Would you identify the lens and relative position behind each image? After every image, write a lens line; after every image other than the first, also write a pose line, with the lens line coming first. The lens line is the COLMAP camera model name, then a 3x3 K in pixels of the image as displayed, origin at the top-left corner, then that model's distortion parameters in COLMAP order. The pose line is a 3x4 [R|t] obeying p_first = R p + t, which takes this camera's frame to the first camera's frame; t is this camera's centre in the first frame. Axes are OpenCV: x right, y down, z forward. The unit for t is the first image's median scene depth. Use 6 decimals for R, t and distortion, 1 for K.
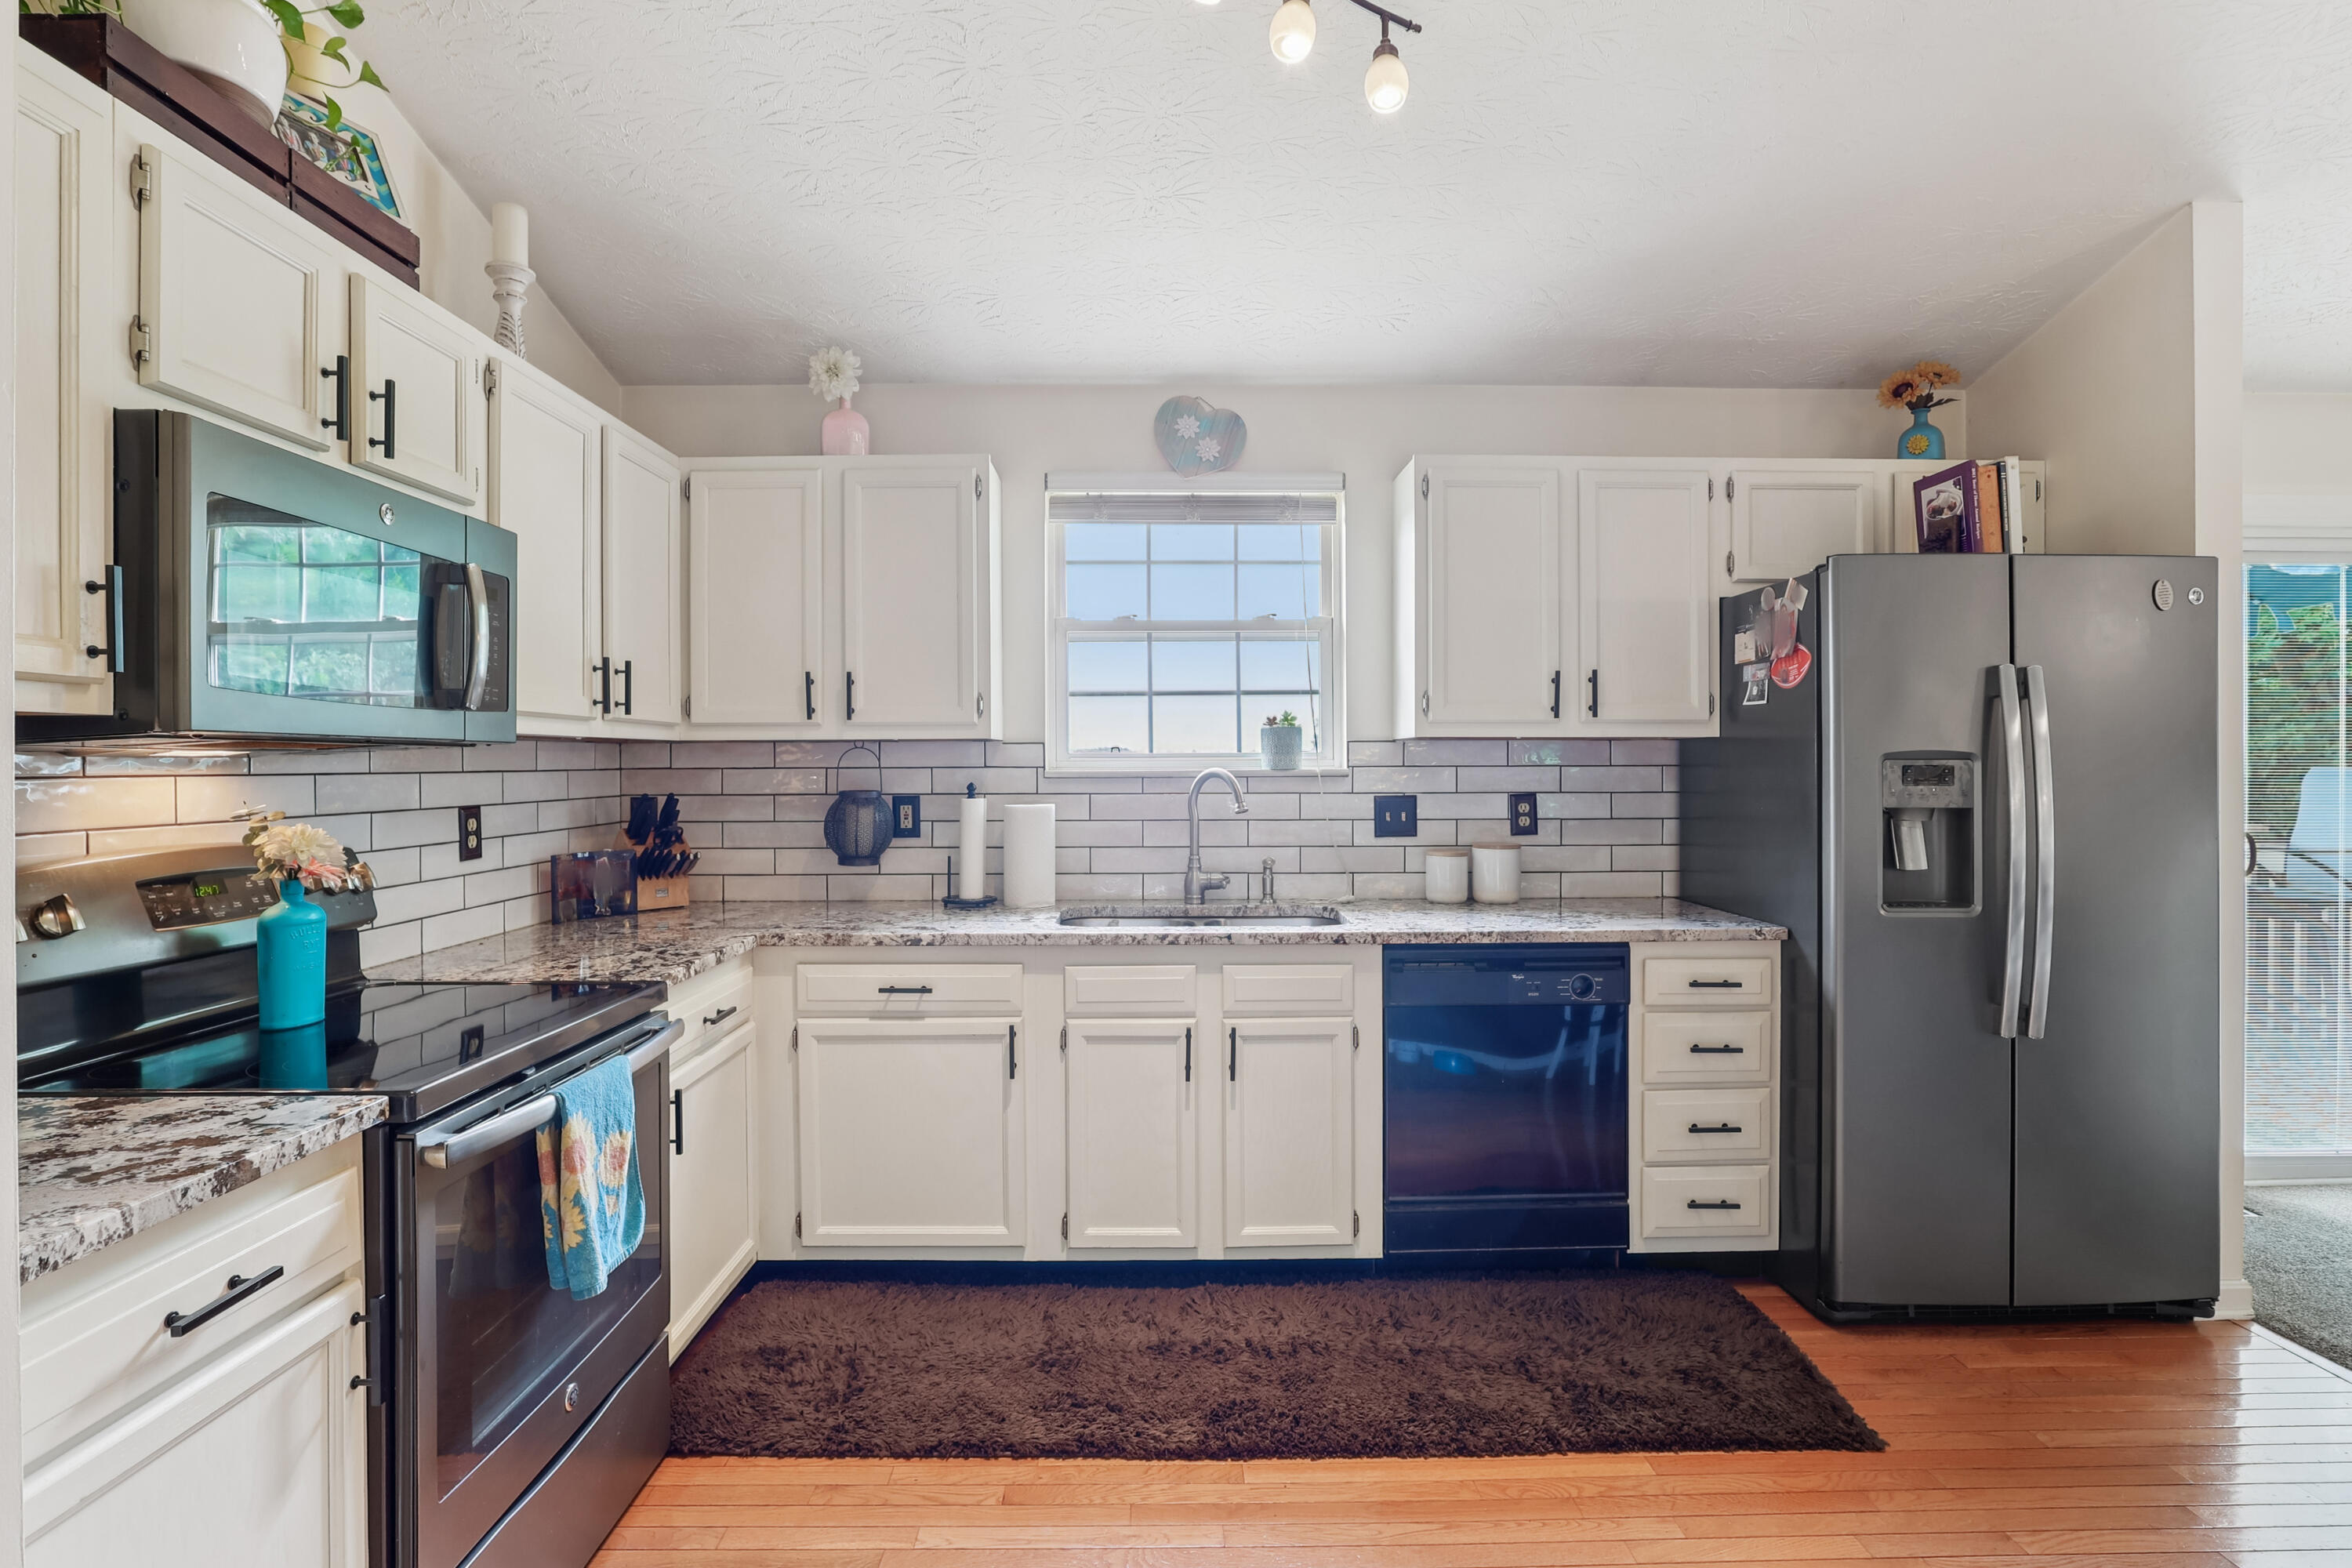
lens RADIAL K [[1167.1, 0, 1165.4], [0, 1167.1, 769.9], [0, 0, 1]] dist [-0.000323, 0.000533]
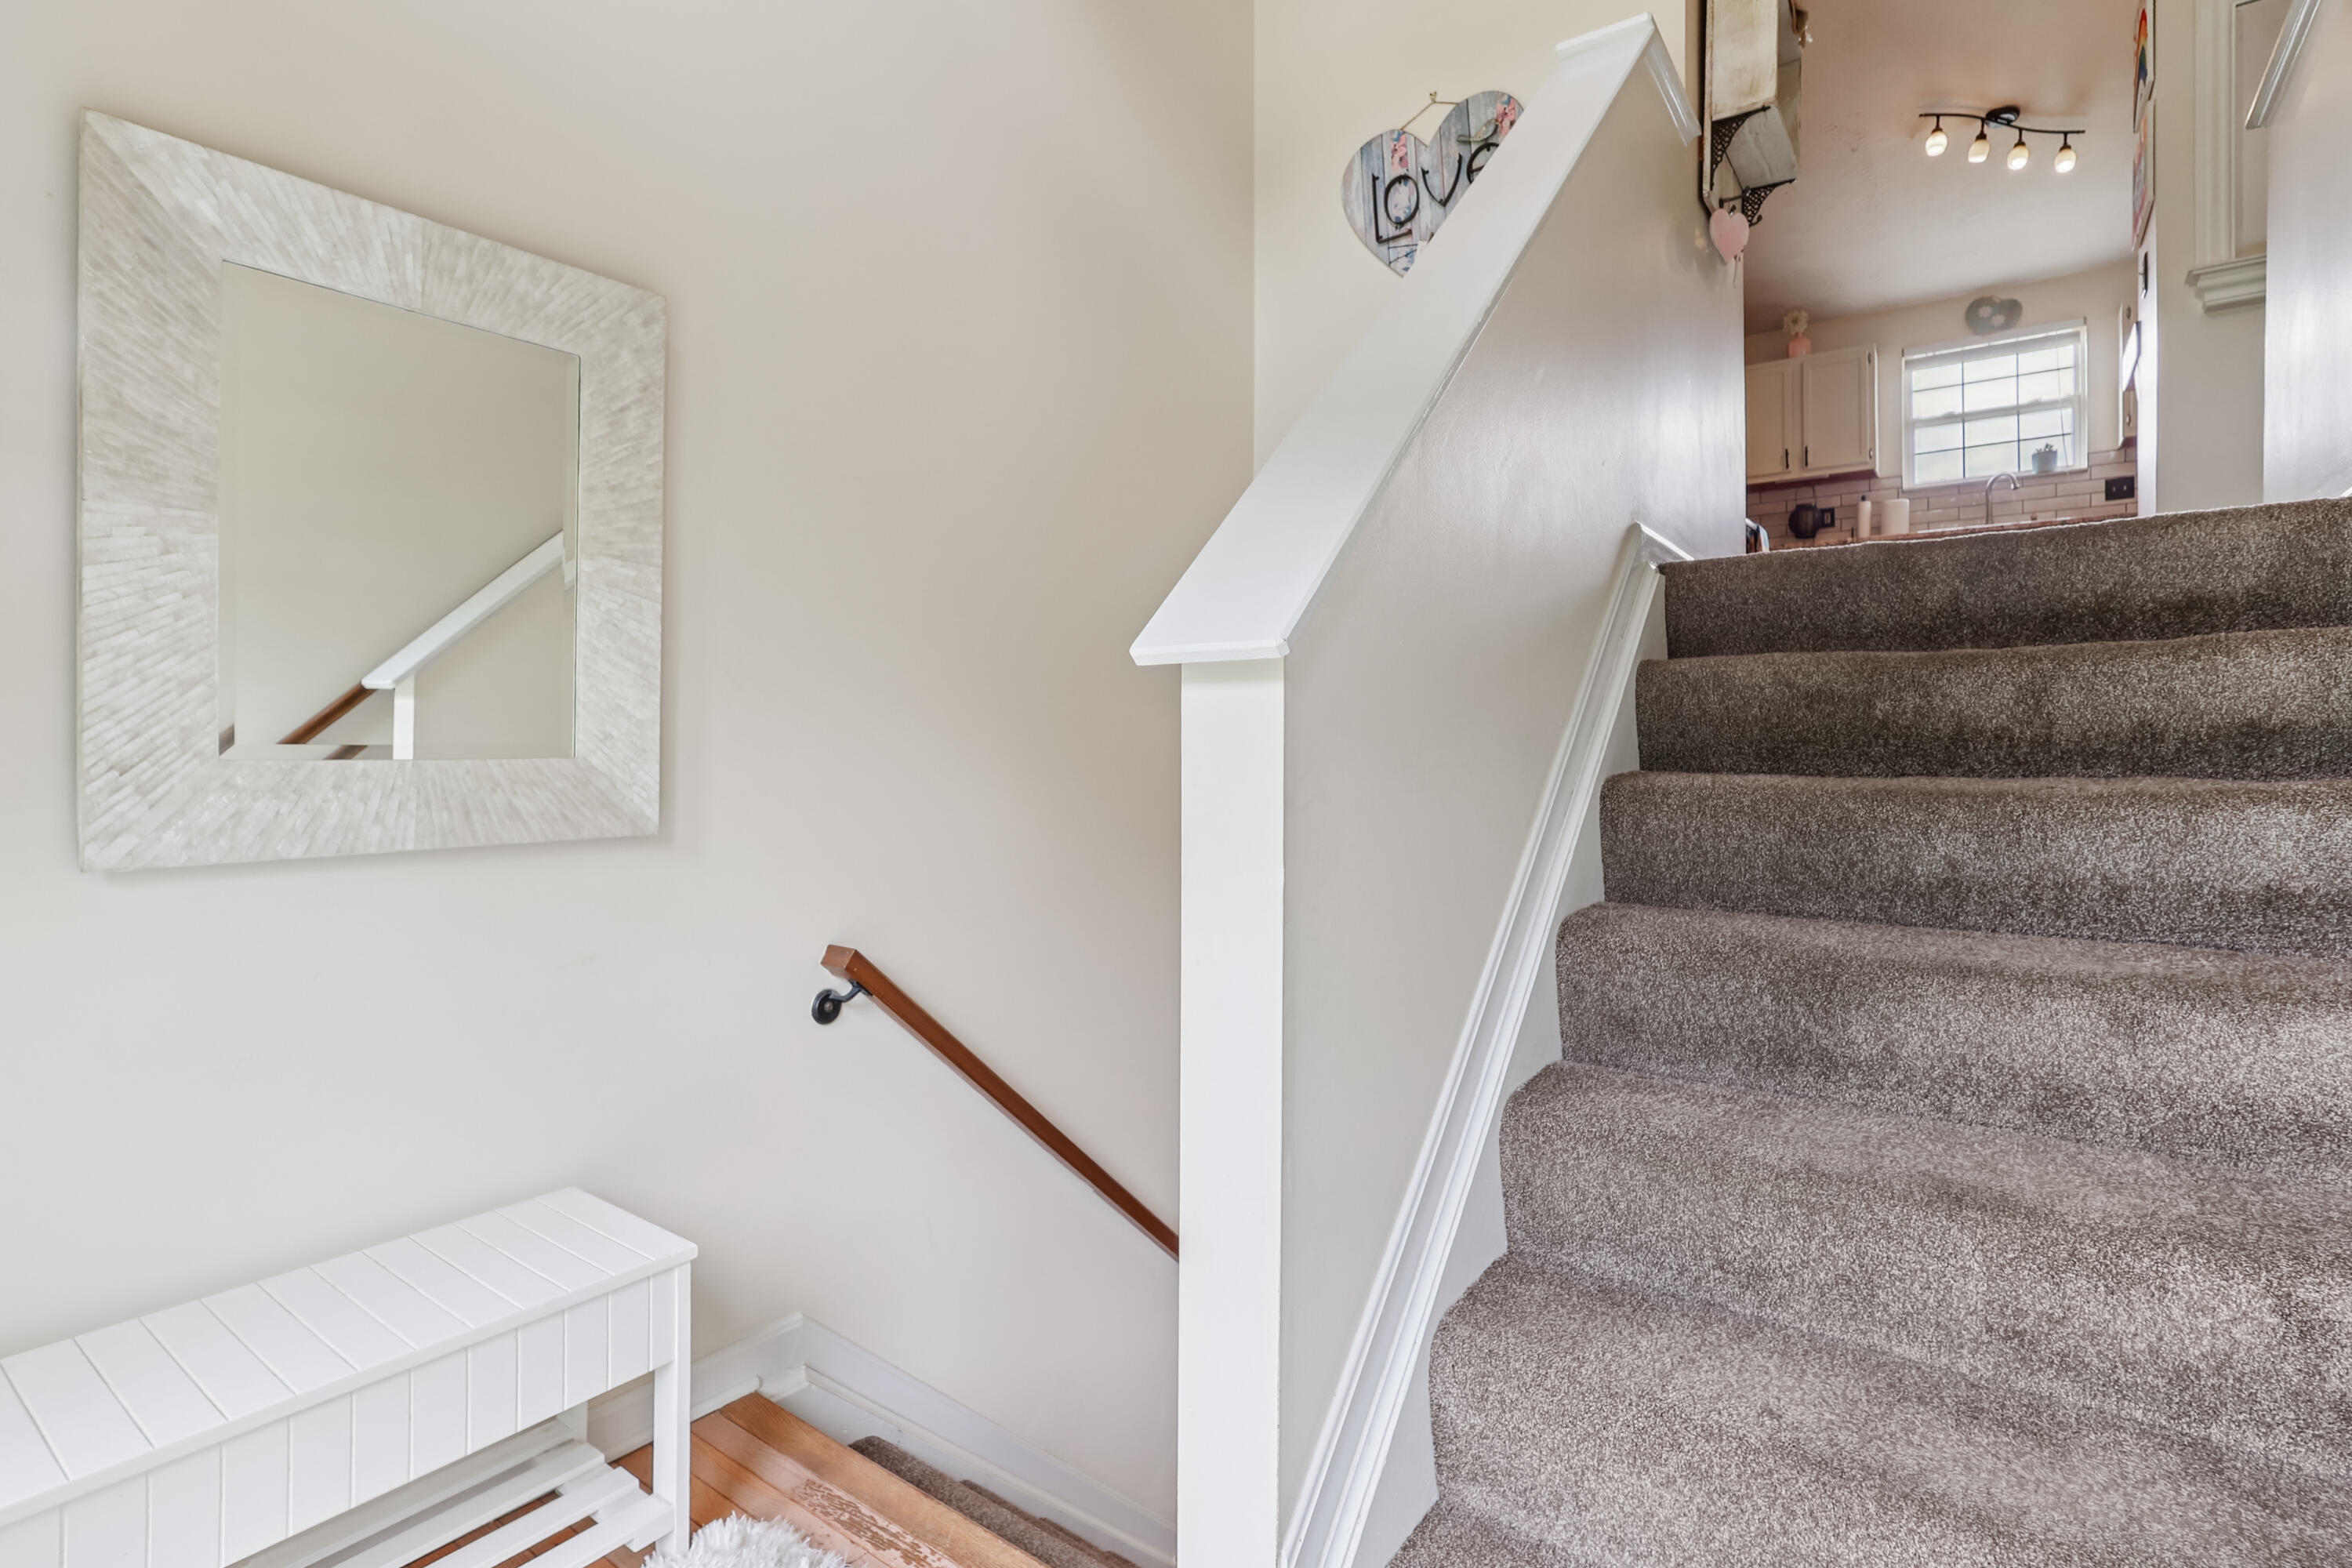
lens RADIAL K [[1126.7, 0, 1154.3], [0, 1126.7, 757.2], [0, 0, 1]] dist [-0.026485, 0.012017]
pose [[0.798283, 0.005053, -0.602262, 0.036786], [-0.007920, 0.999966, -0.002107, 0.550756], [0.602231, 0.006452, 0.798296, -1.563760]]
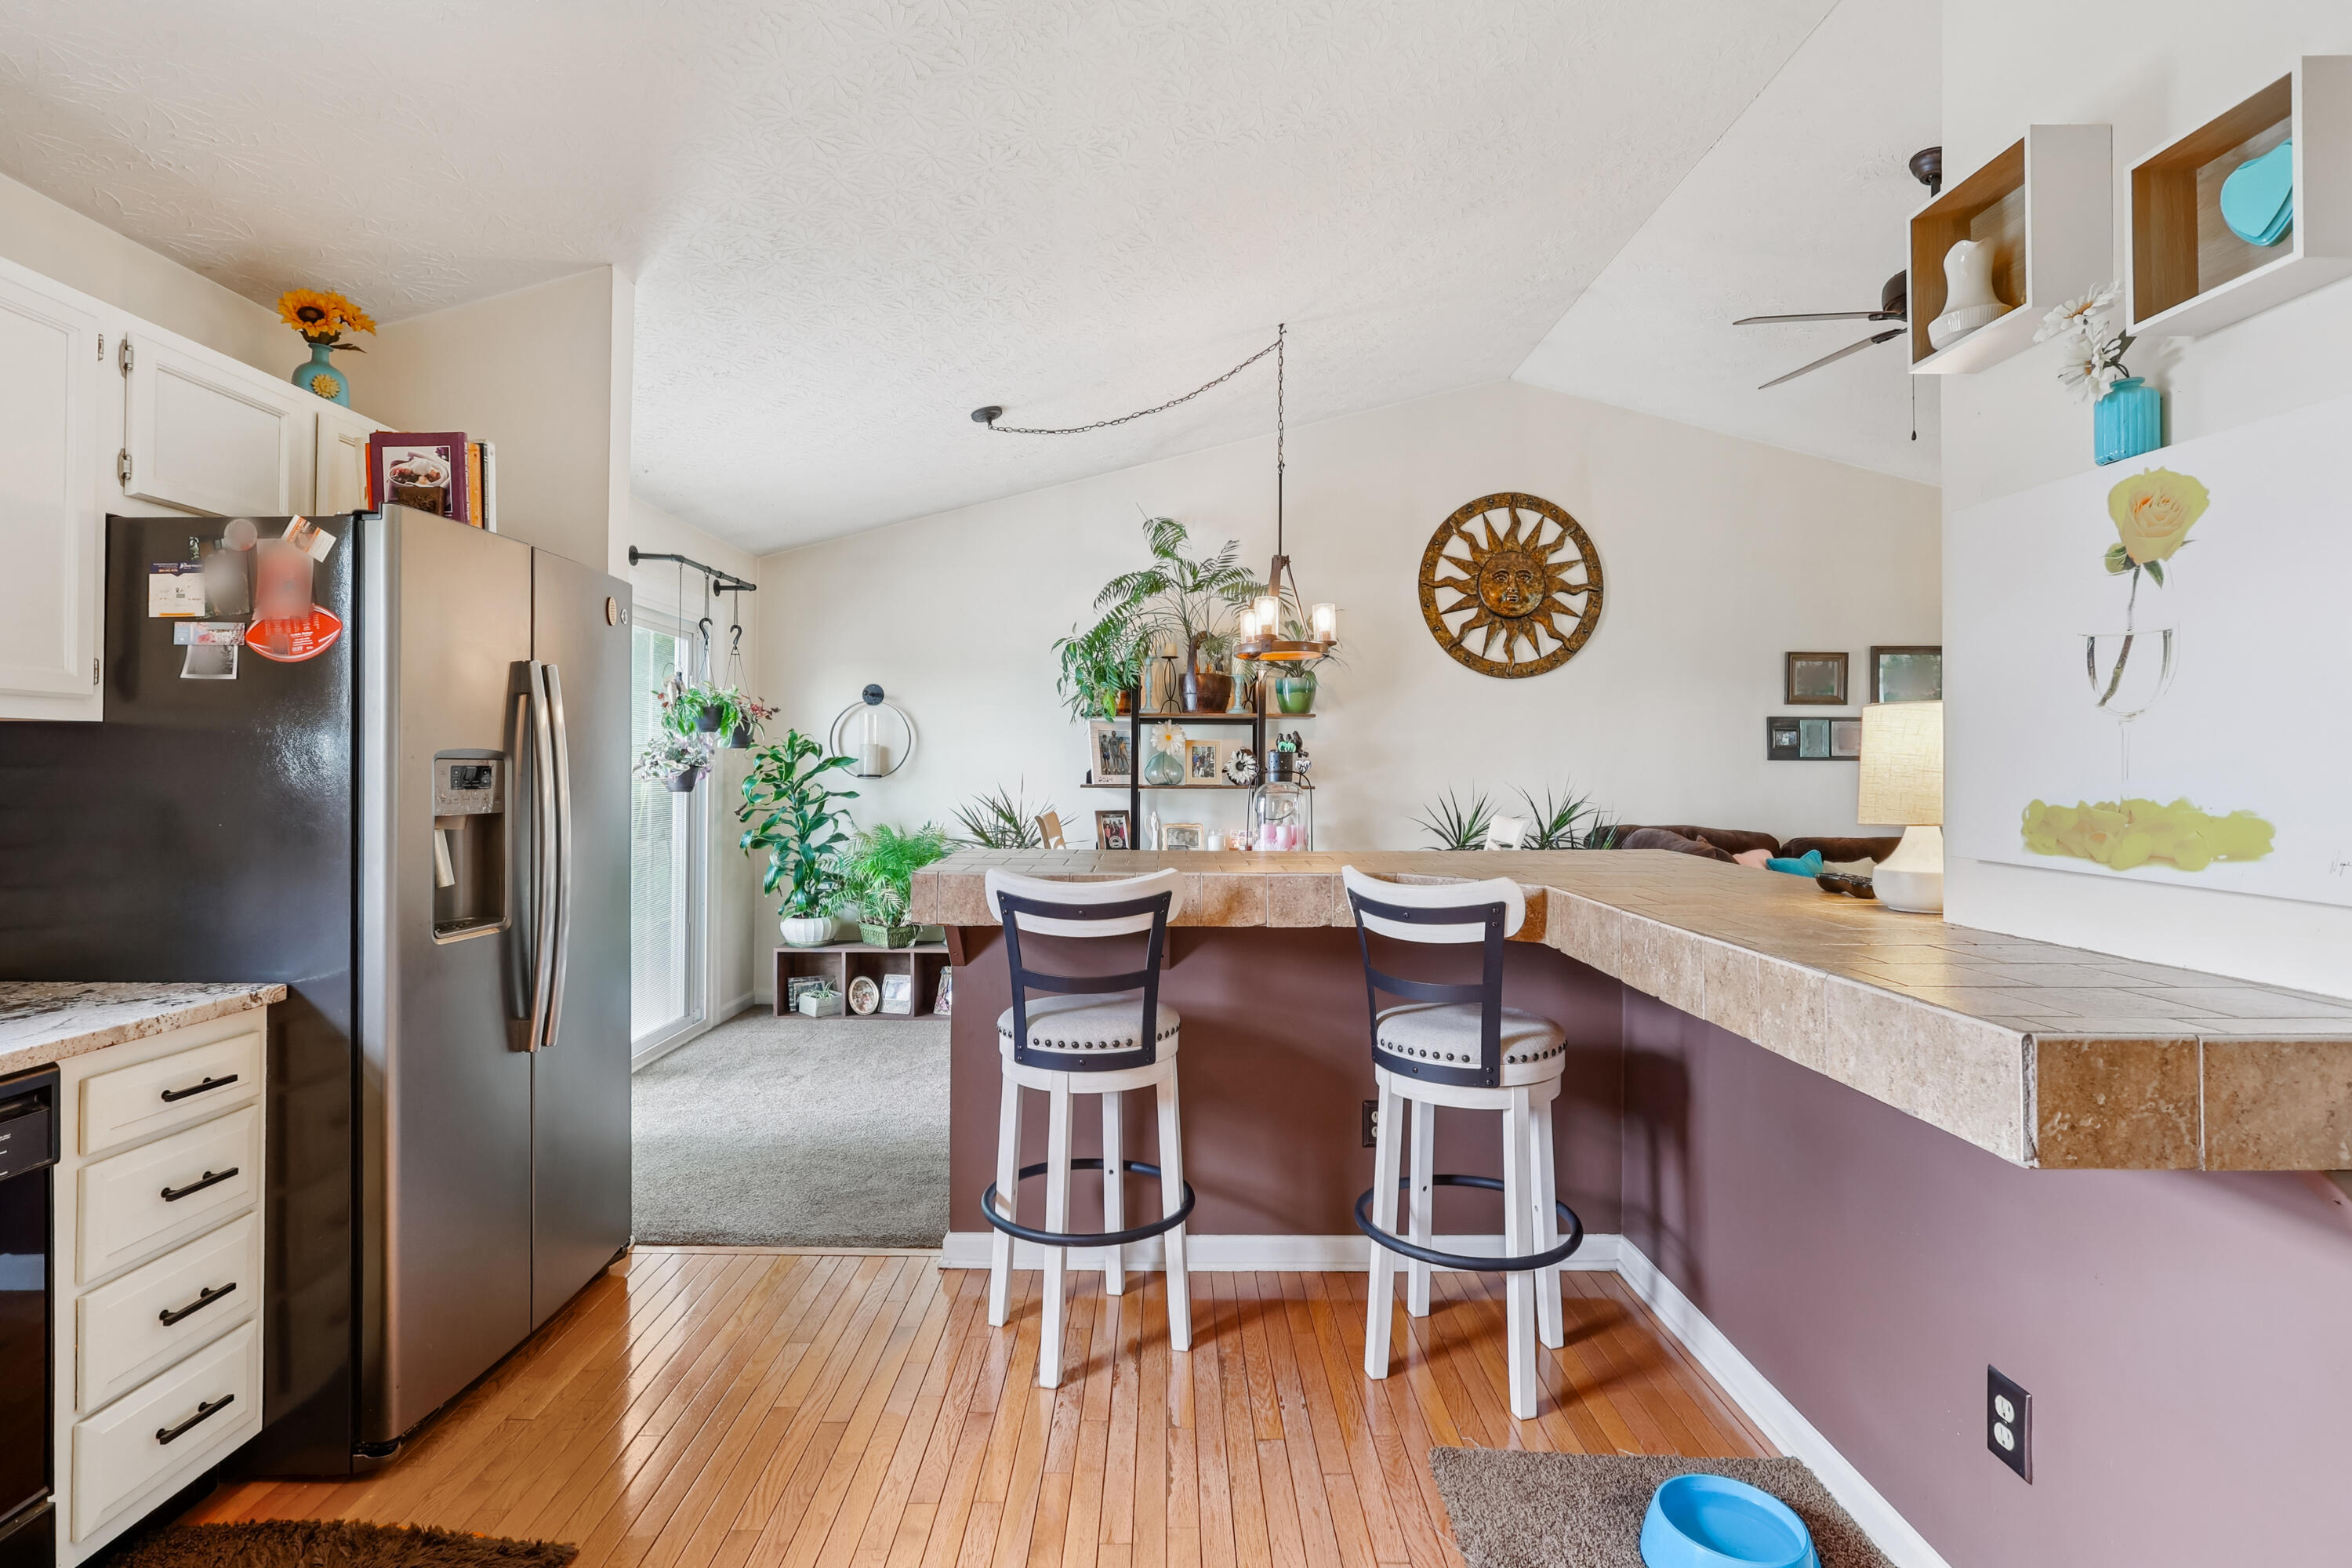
lens RADIAL K [[1126.7, 0, 1154.3], [0, 1126.7, 757.2], [0, 0, 1]] dist [-0.026485, 0.012017]
pose [[0.015288, 0.011638, 0.999815, -0.151191], [0.001670, 0.999931, -0.011665, -0.000136], [-0.999882, 0.001848, 0.015268, 0.393406]]
